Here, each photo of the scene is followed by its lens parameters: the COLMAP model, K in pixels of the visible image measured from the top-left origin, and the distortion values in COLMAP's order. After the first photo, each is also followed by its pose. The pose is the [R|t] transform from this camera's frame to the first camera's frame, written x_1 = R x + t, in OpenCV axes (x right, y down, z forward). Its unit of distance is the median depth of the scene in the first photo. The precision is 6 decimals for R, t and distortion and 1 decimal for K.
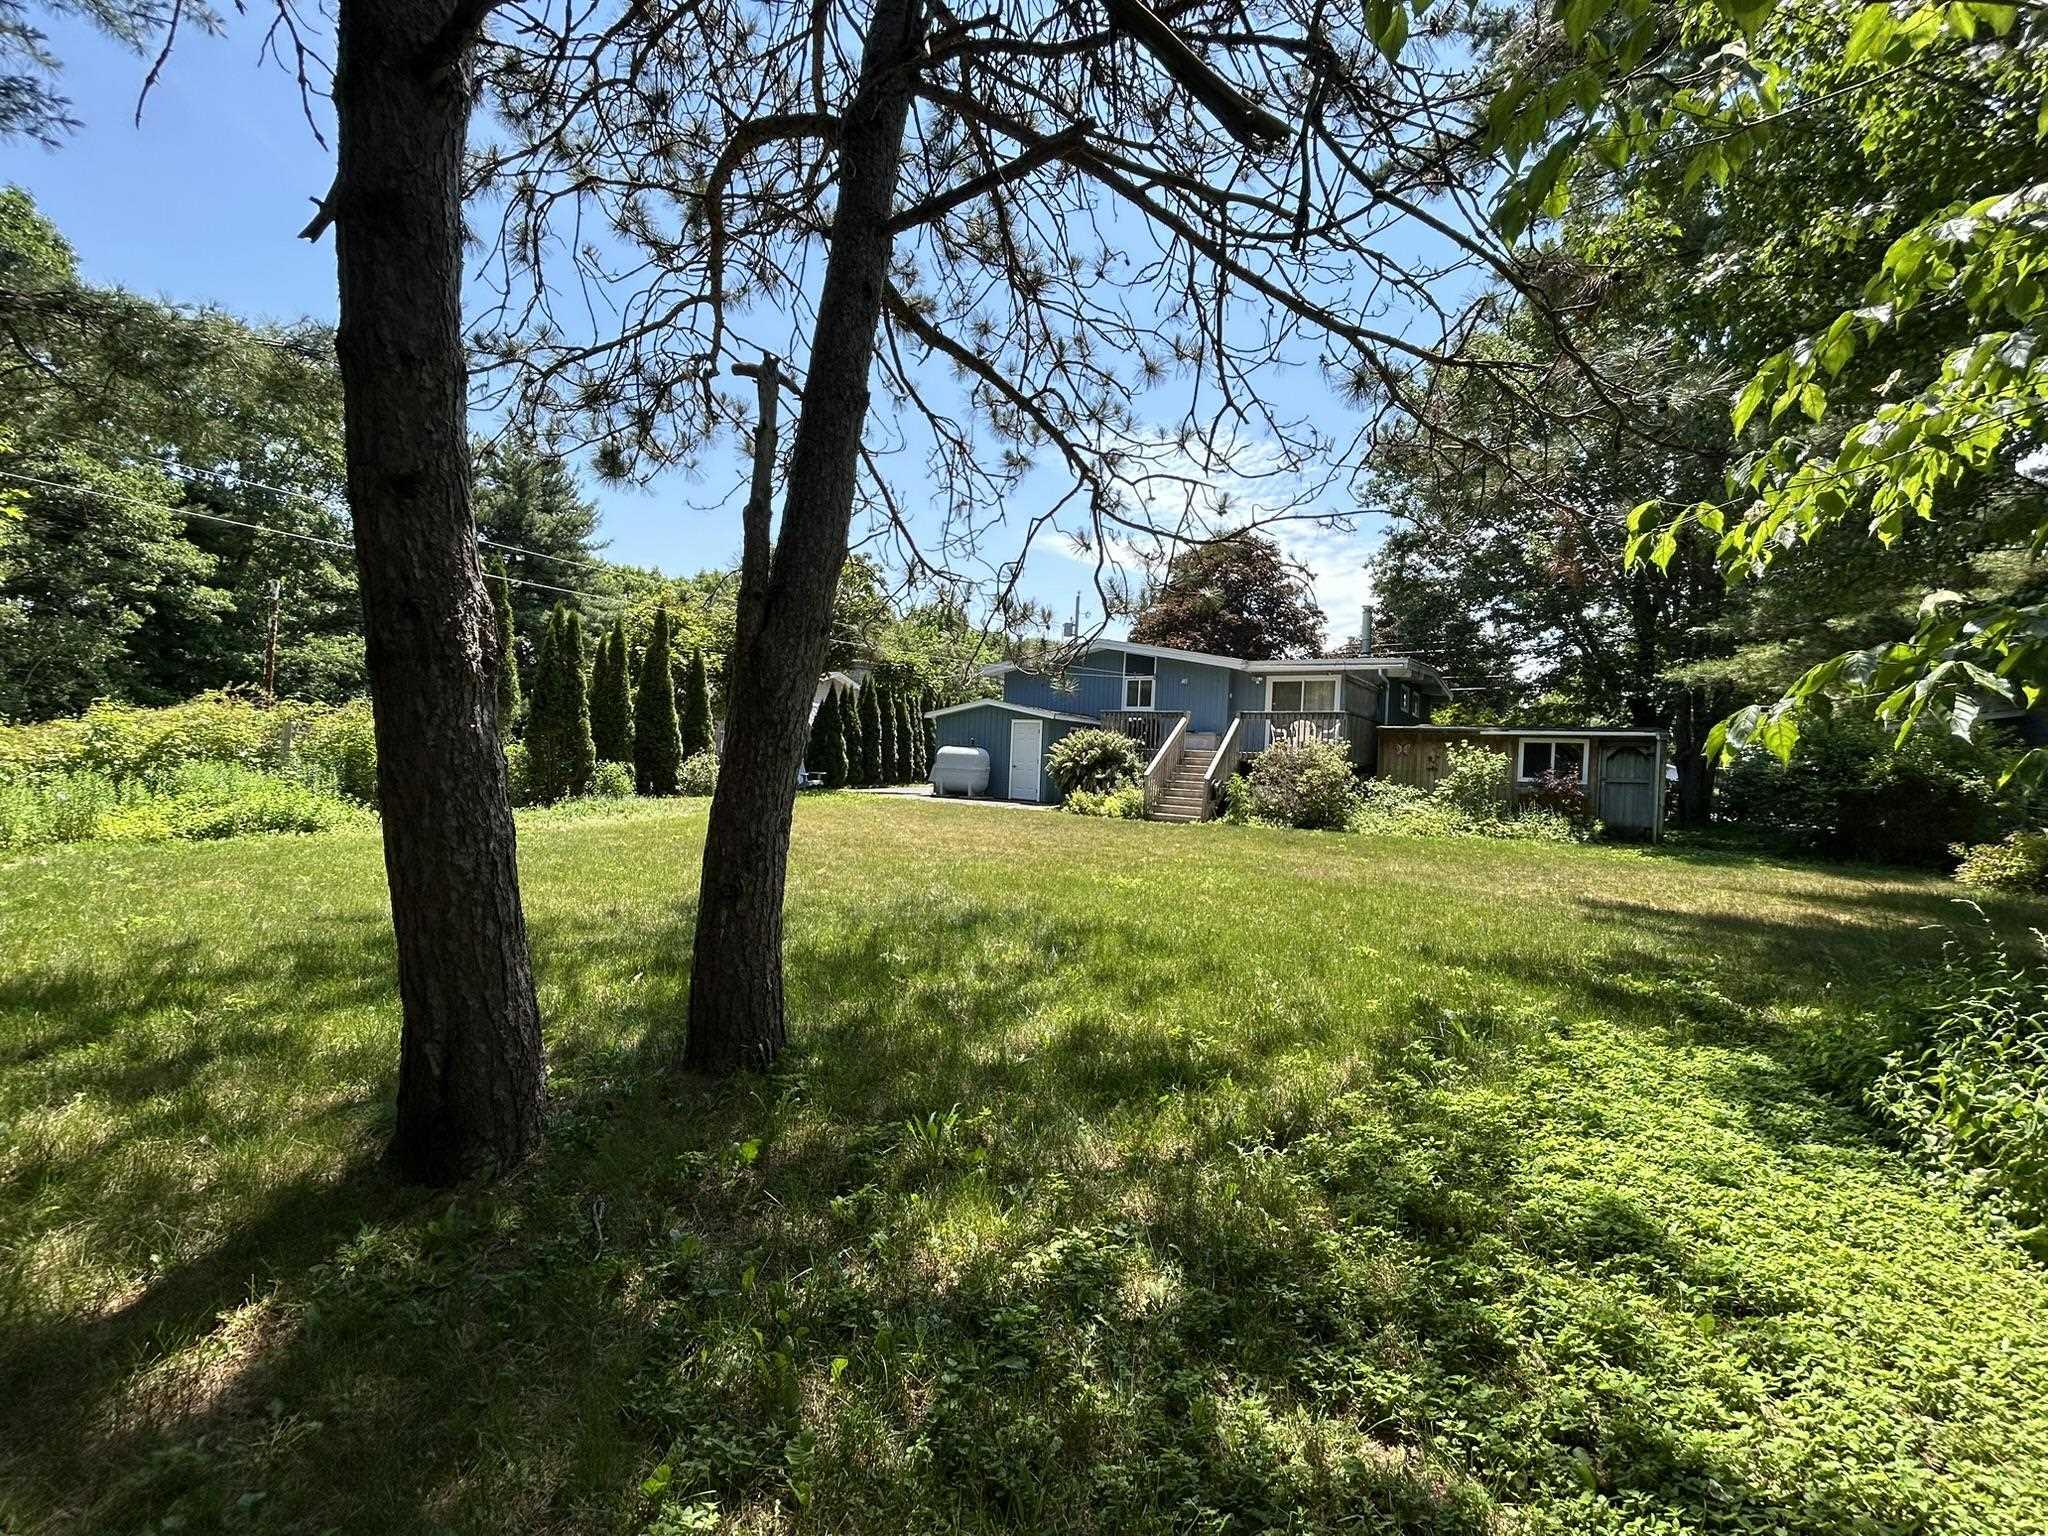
lens RADIAL K [[833.1, 0, 1025.3], [0, 833.1, 765.6], [0, 0, 1]] dist [0.000577, 0.000545]
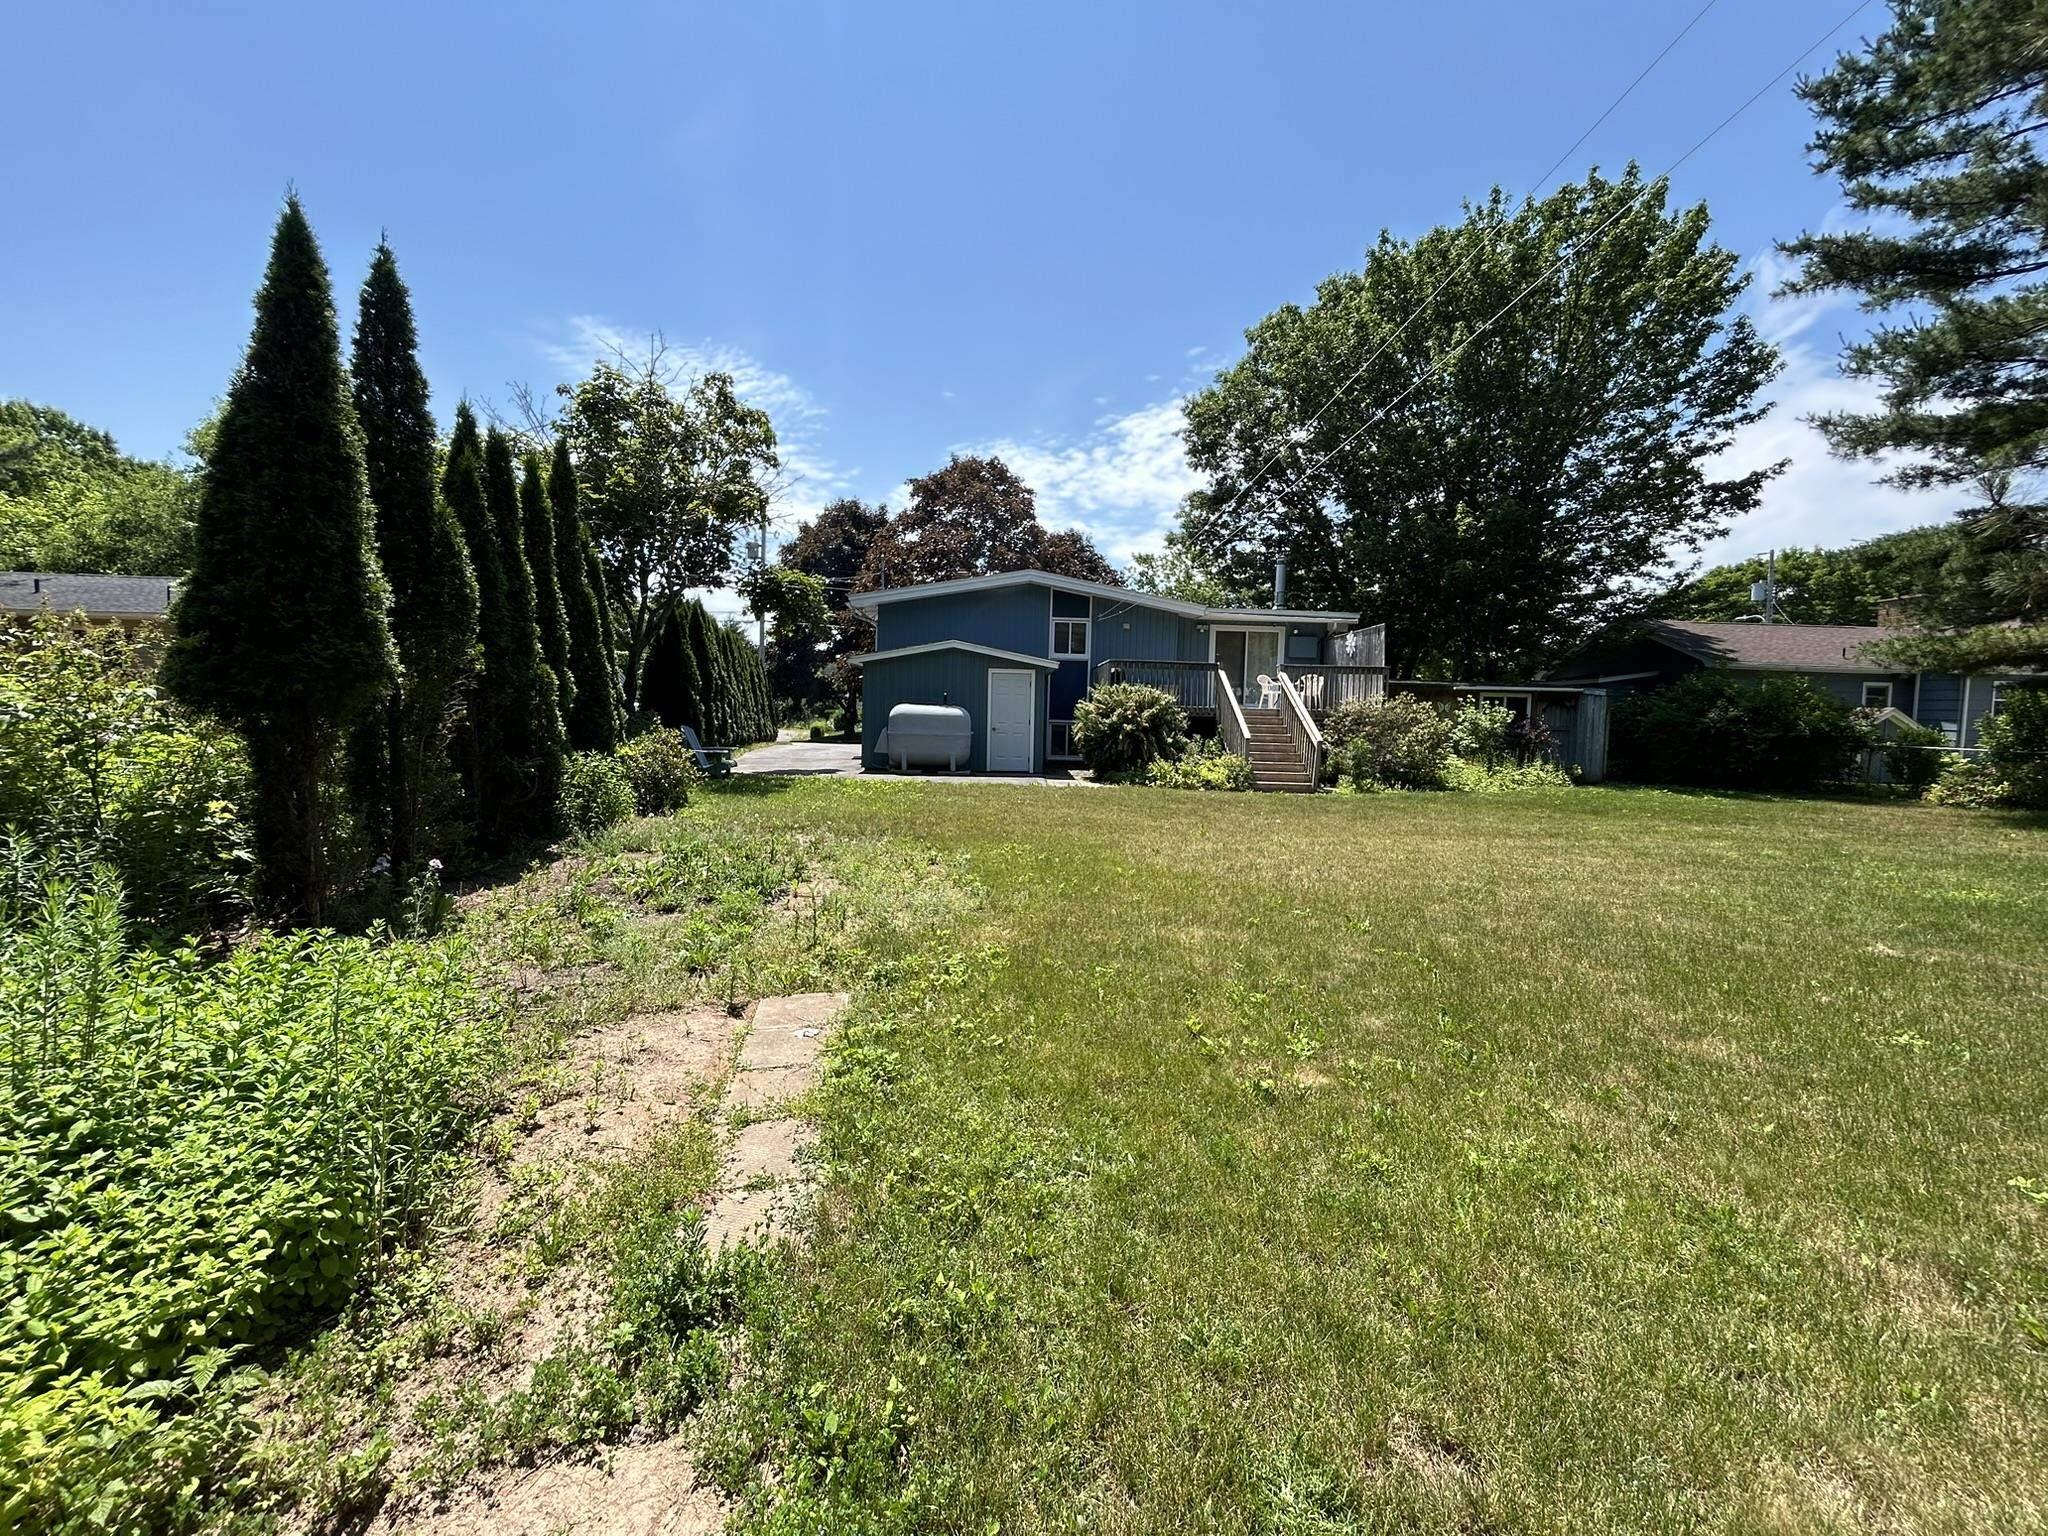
lens RADIAL K [[833.1, 0, 1025.3], [0, 833.1, 765.6], [0, 0, 1]] dist [0.000577, 0.000545]
pose [[0.820789, -0.056745, 0.568407, -0.478455], [0.015527, 0.996902, 0.077101, -0.027600], [-0.571021, -0.054458, 0.819127, 0.384511]]
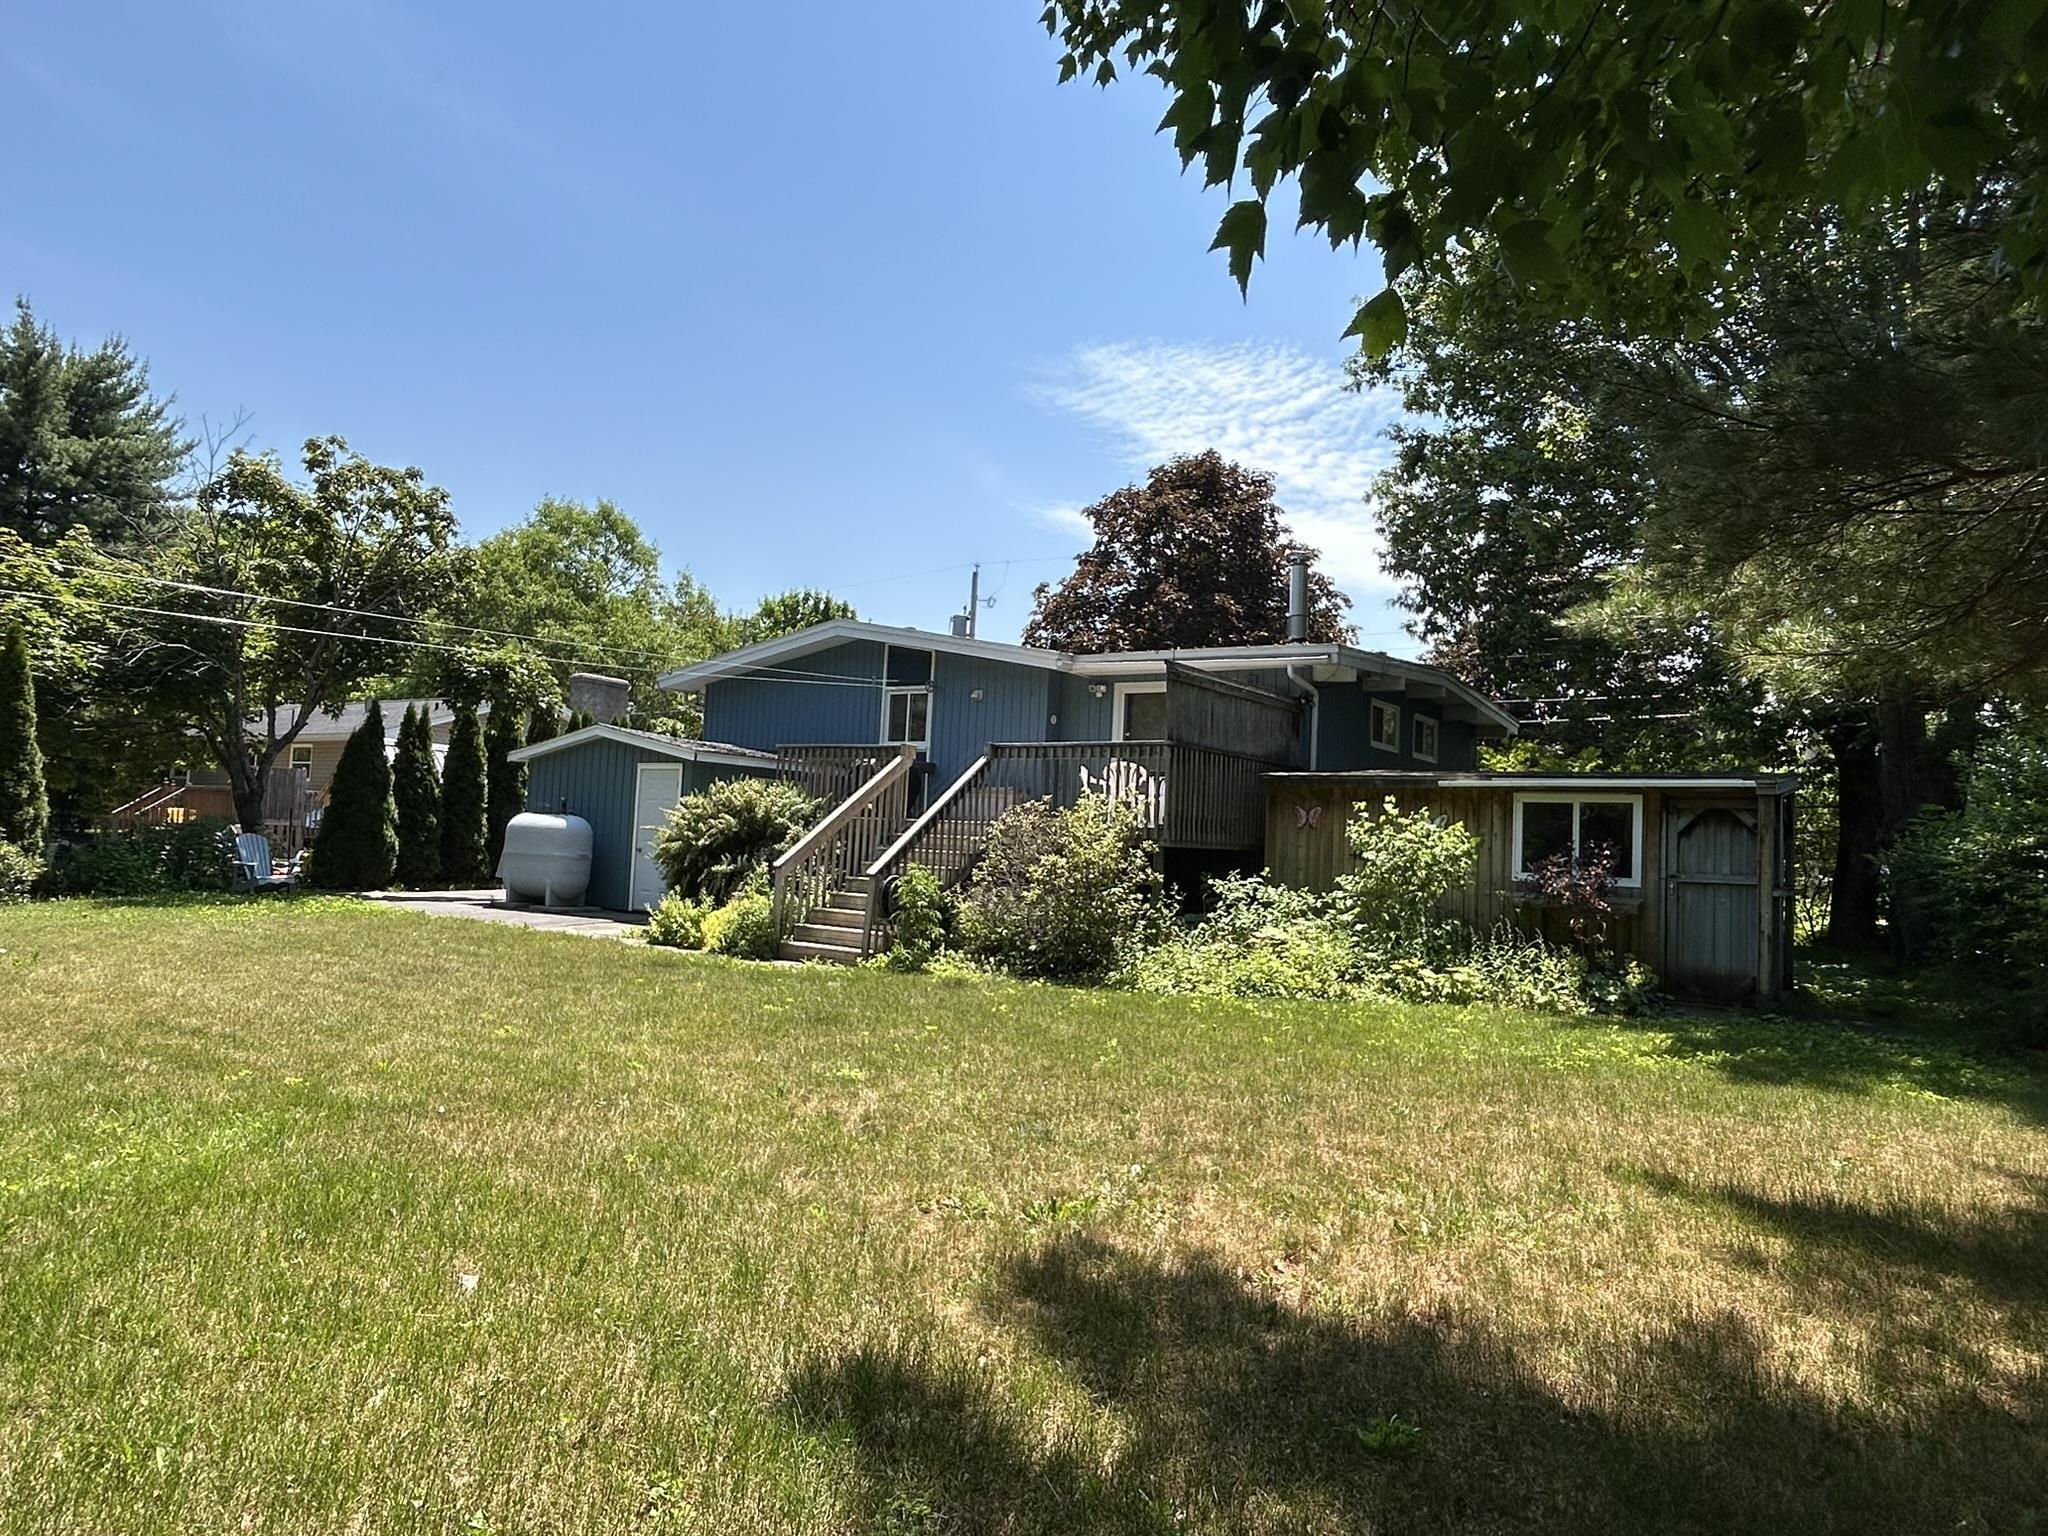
lens RADIAL K [[1259.7, 0, 1024.0], [0, 1259.7, 768.0], [0, 0, 1]] dist [0.000900, -0.000354]
pose [[0.999661, -0.000191, -0.026025, 0.284307], [-0.001541, 0.997785, -0.066511, 0.001946], [0.025980, 0.066528, 0.997446, 0.212360]]
